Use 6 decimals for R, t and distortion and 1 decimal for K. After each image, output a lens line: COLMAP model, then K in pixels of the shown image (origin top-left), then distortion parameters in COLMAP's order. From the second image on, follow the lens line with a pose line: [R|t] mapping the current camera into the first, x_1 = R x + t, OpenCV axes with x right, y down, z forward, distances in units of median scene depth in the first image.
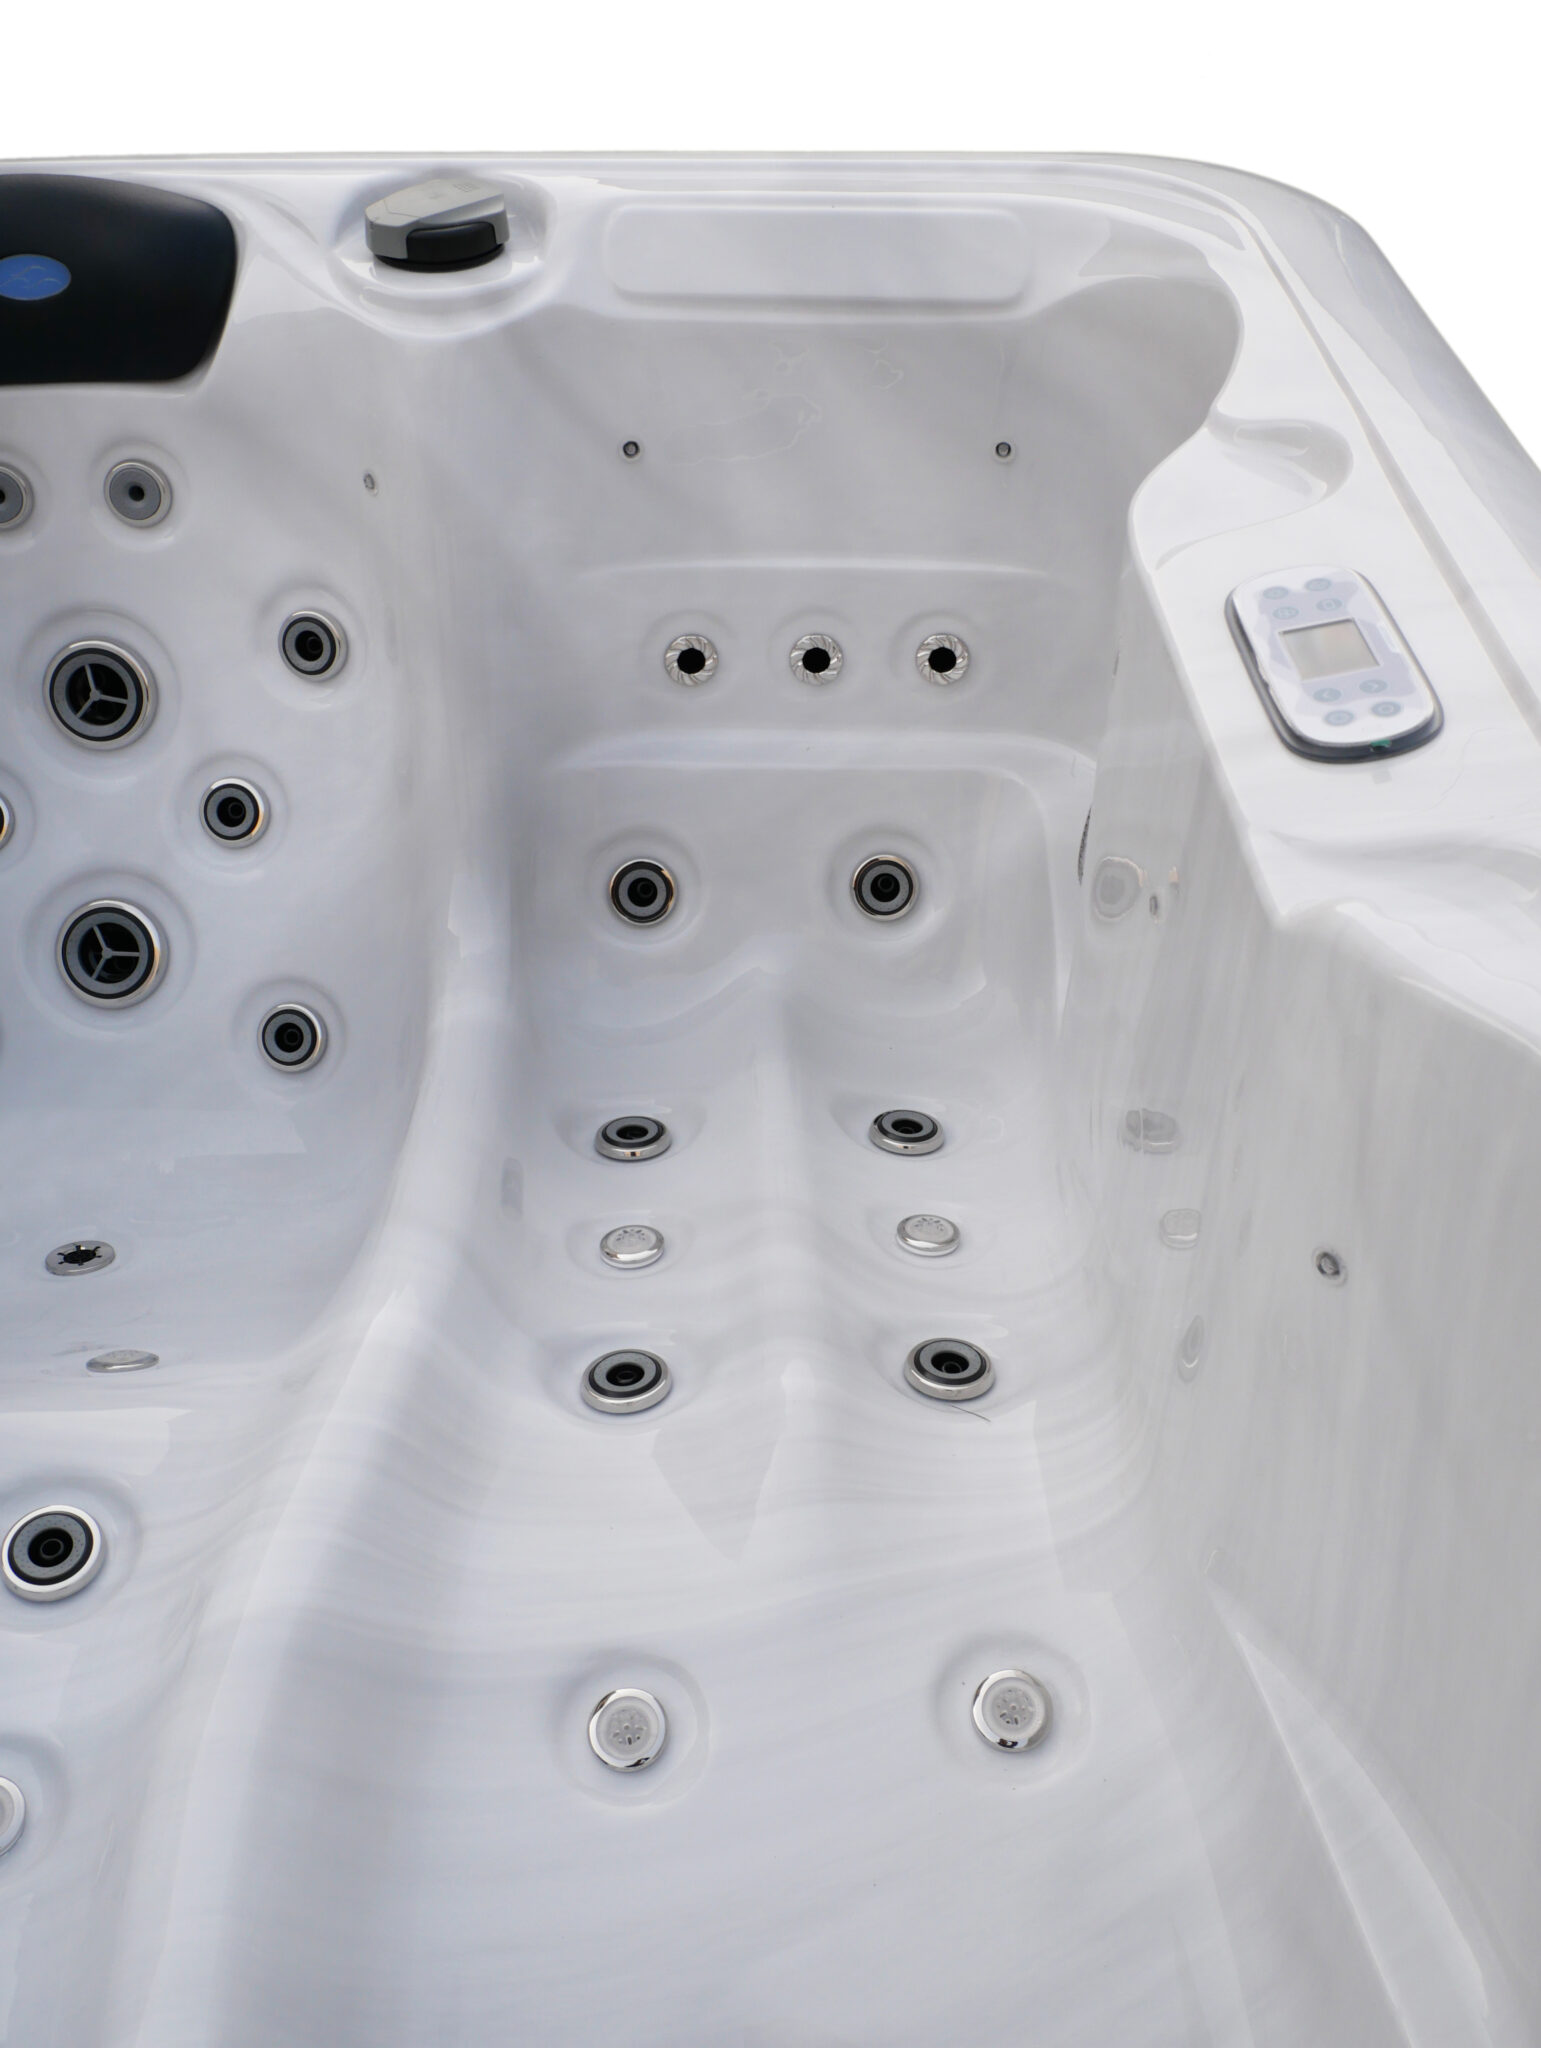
lens RADIAL K [[2080.3, 0, 812.0], [0, 2080.3, 1025.1], [0, 0, 1]] dist [-0.007127, -0.086306]
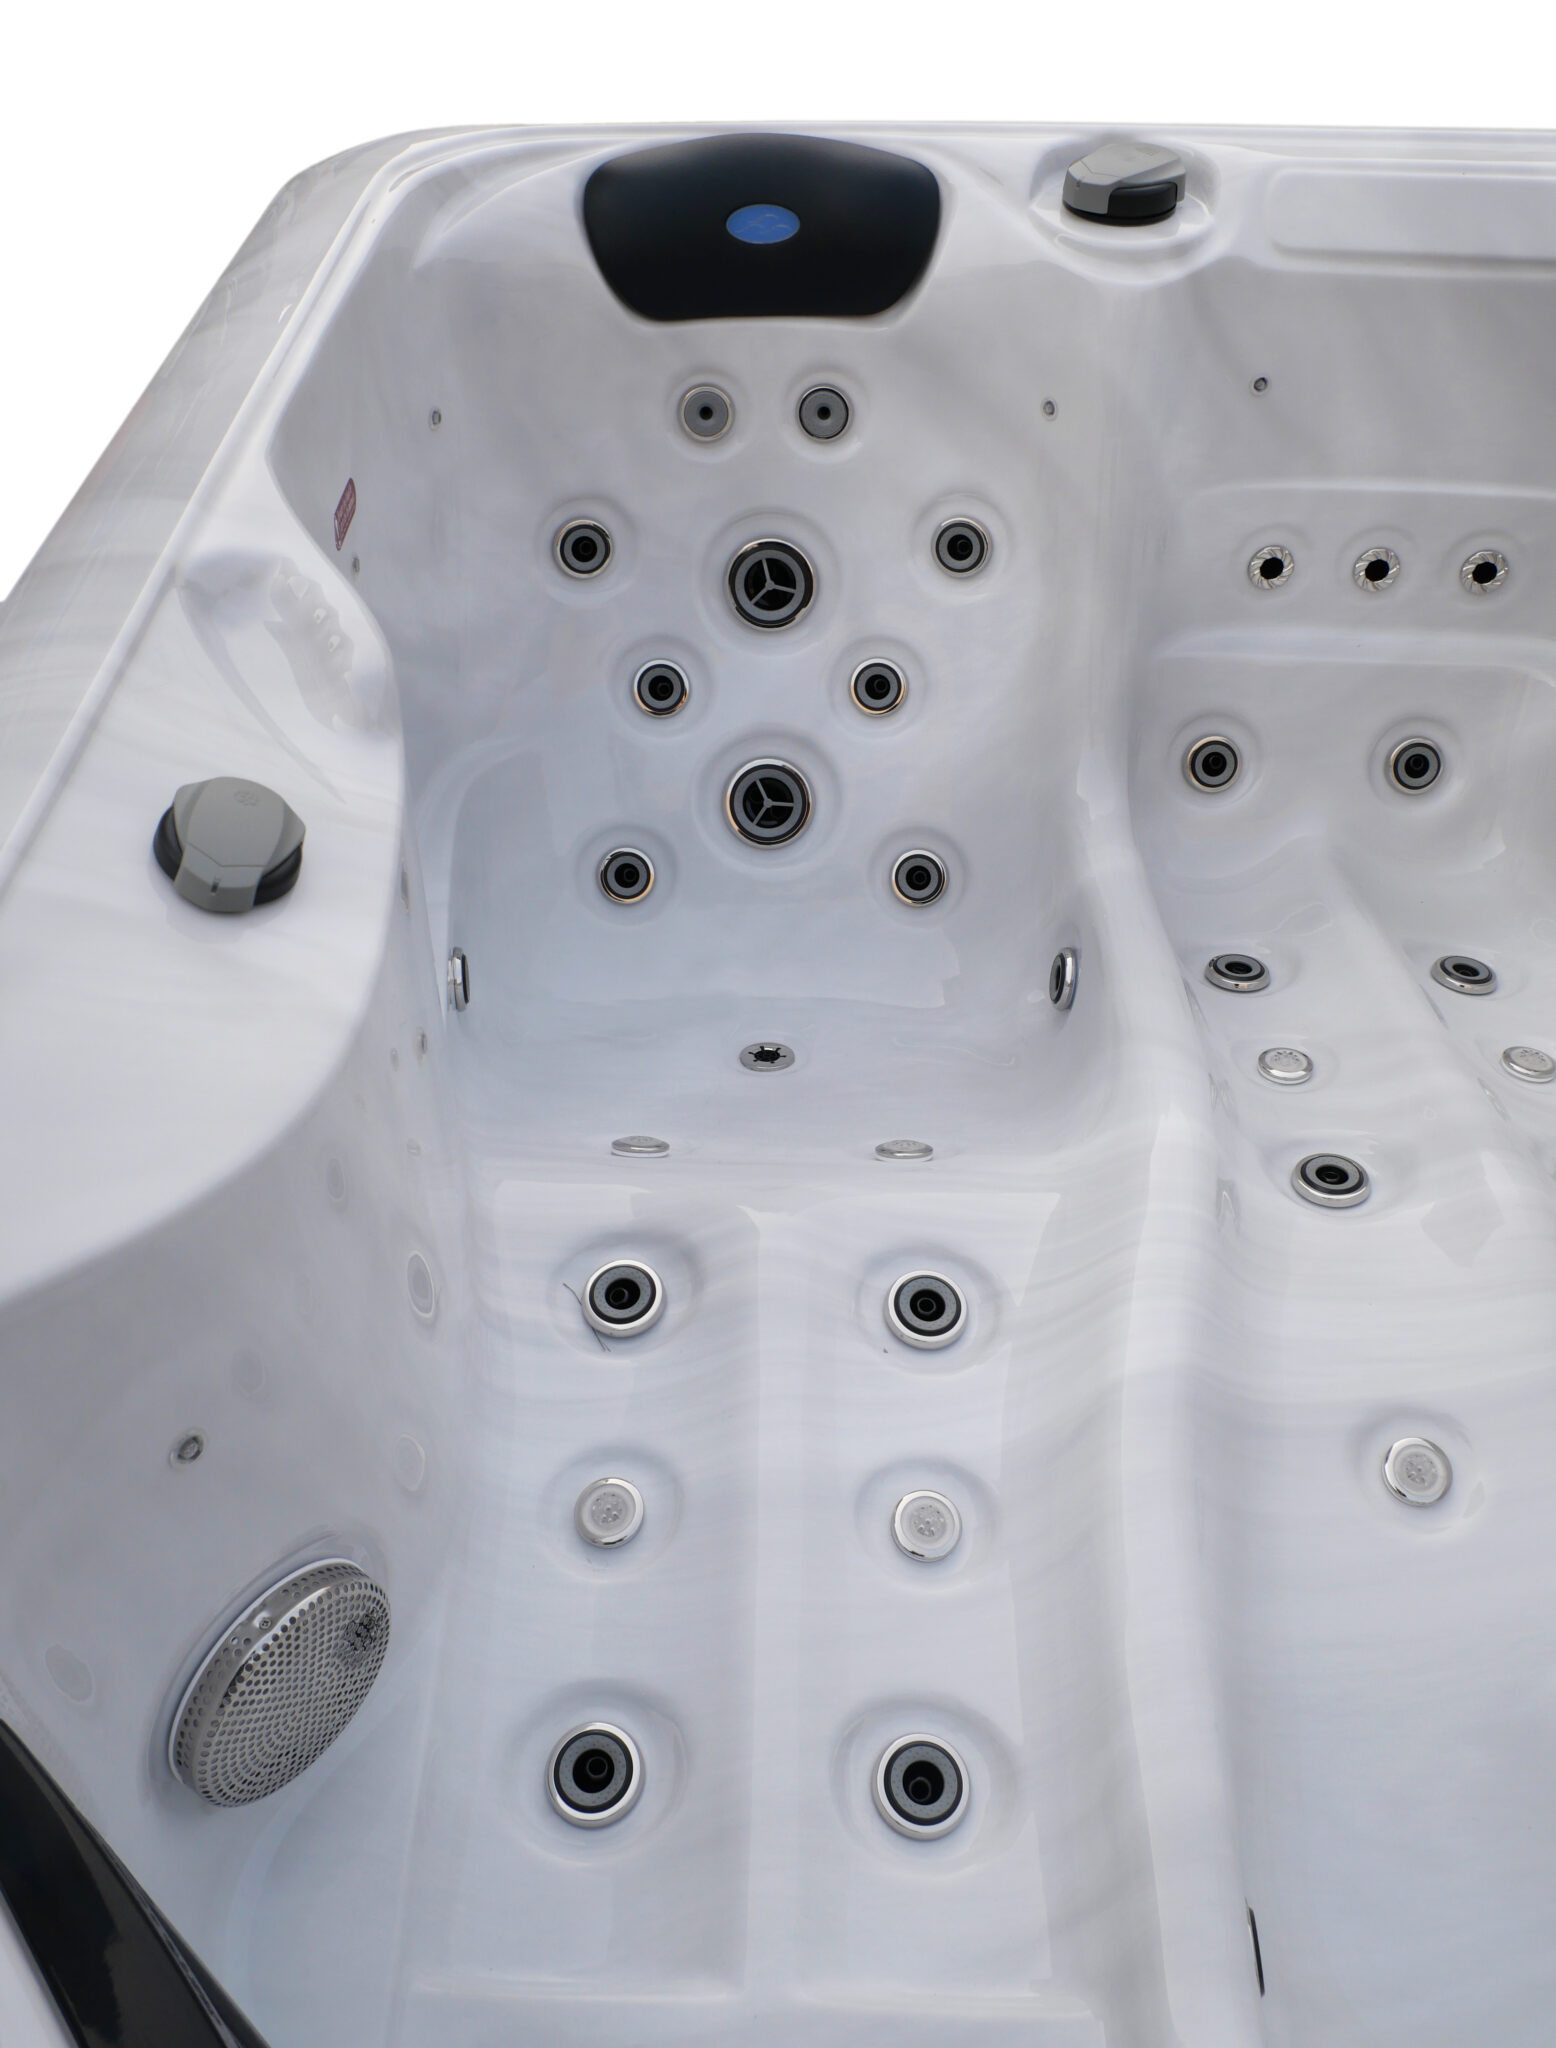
lens RADIAL K [[1752.6, 0, 774.0], [0, 1752.6, 942.8], [0, 0, 1]] dist [0.006848, -0.008006]
pose [[0.998245, 0.034497, -0.048126, -0.297558], [-0.032548, 0.998641, 0.040715, 0.004659], [0.049465, -0.039077, 0.998011, -0.008523]]
